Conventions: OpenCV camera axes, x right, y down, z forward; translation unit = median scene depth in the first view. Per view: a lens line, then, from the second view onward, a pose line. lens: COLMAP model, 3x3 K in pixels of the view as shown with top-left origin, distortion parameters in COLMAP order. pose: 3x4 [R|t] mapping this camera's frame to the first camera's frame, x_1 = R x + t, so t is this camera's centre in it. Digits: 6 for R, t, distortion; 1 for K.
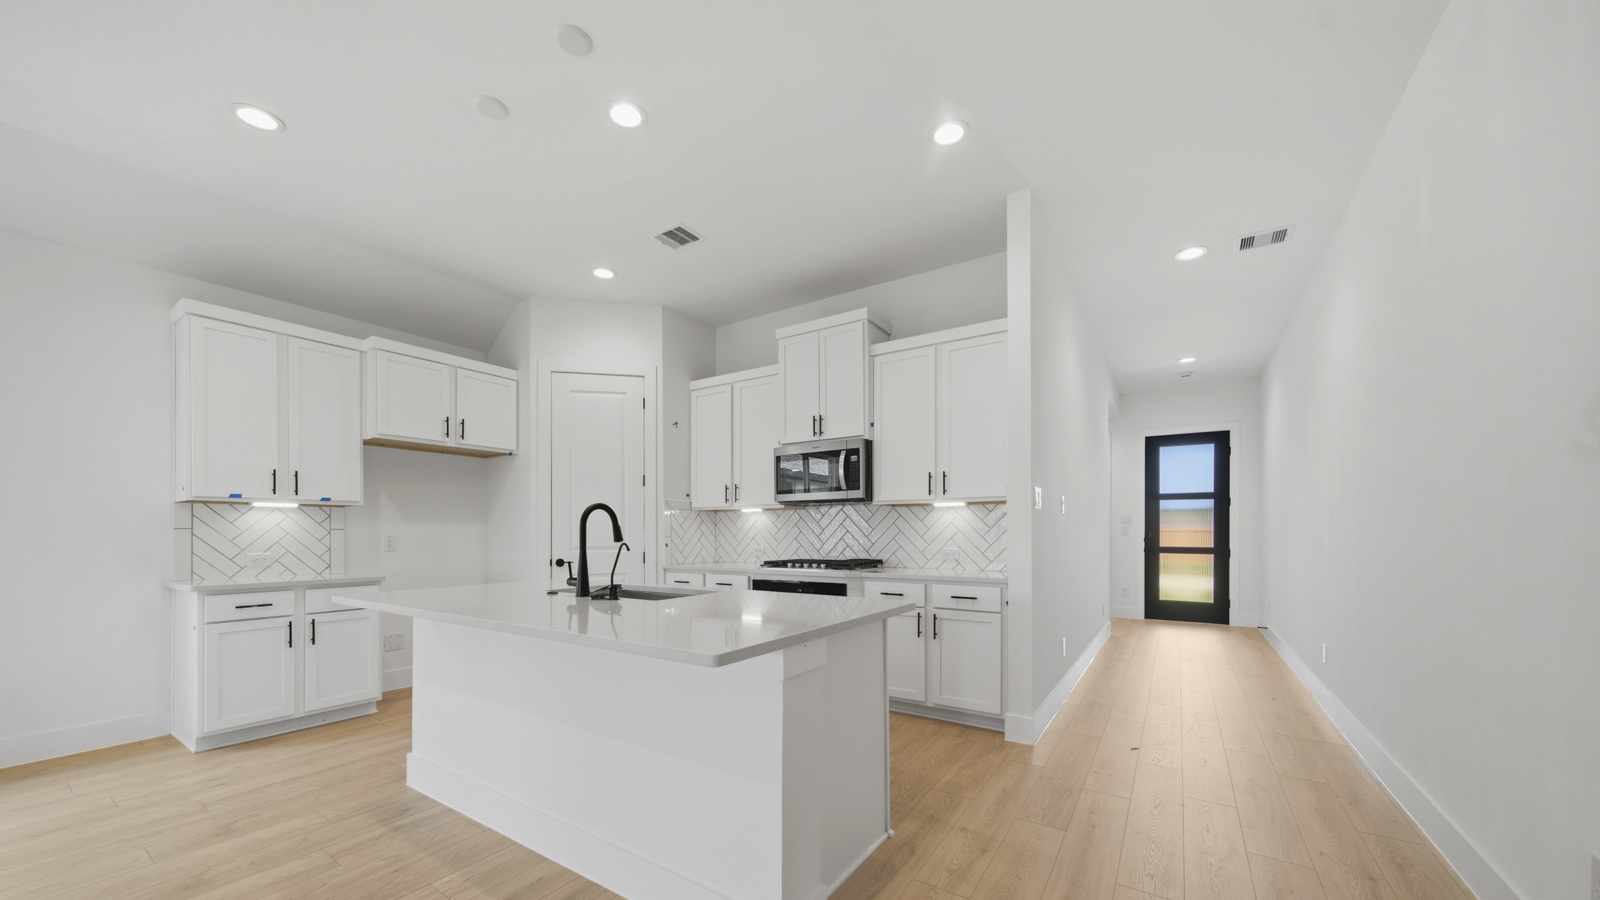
lens RADIAL K [[567.0, 0, 797.7], [0, 567.0, 533.3], [0, 0, 1]] dist [-0.000664, -0.000076]
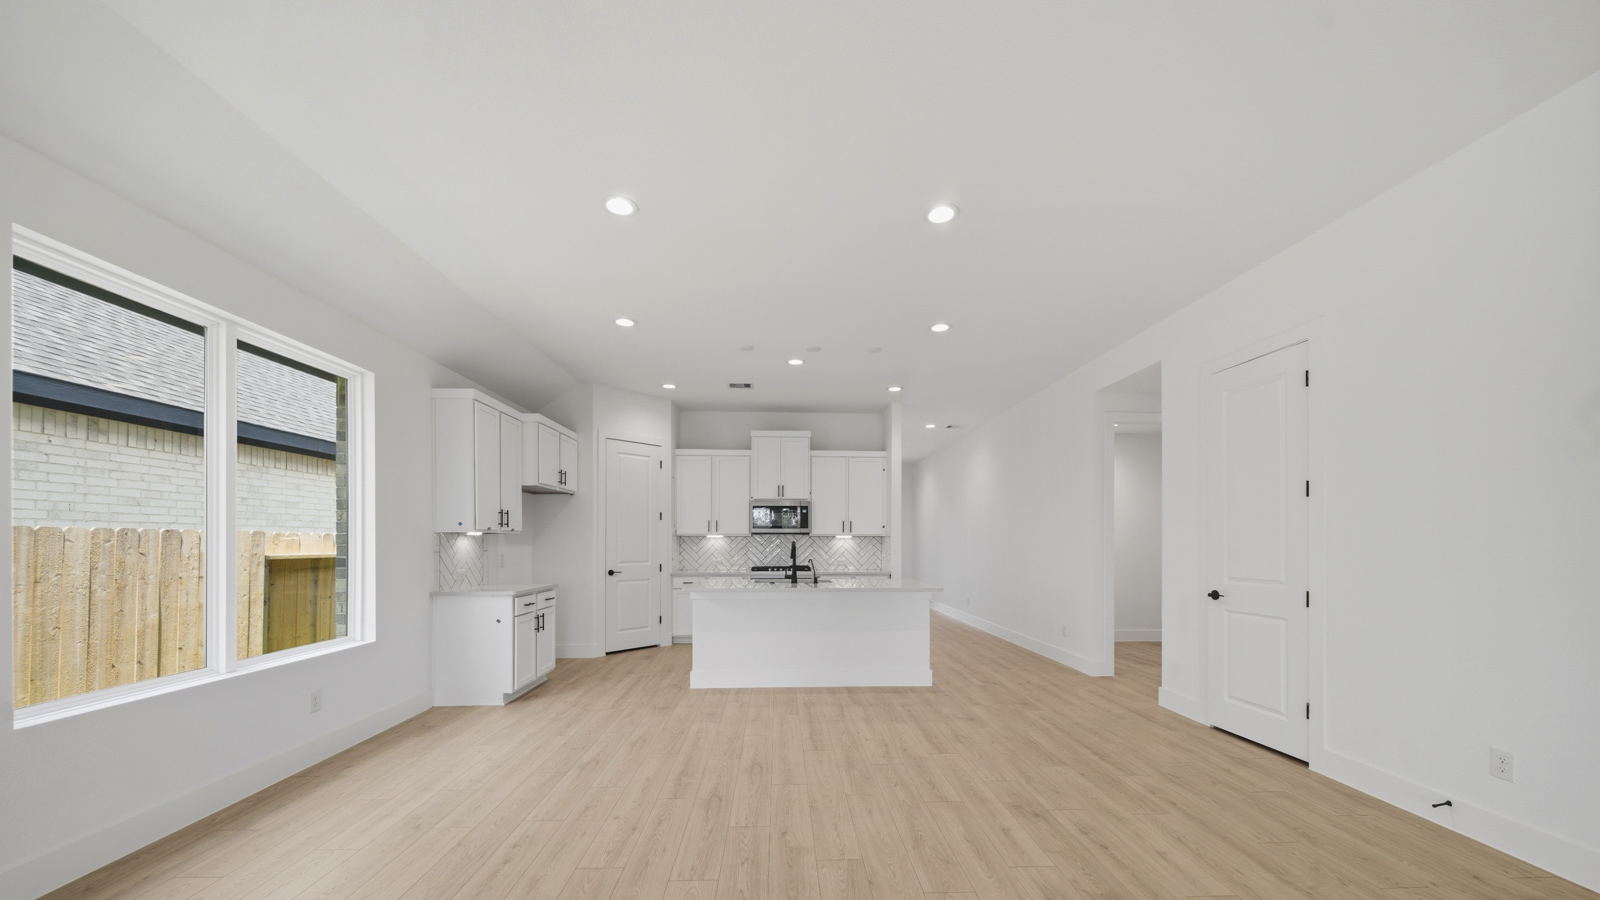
lens RADIAL K [[567.0, 0, 797.7], [0, 567.0, 533.3], [0, 0, 1]] dist [-0.000664, -0.000076]
pose [[0.812394, 0.013626, 0.582950, -0.954645], [-0.003333, 0.999819, -0.018726, -0.023882], [-0.583099, 0.013270, 0.812292, -0.471506]]
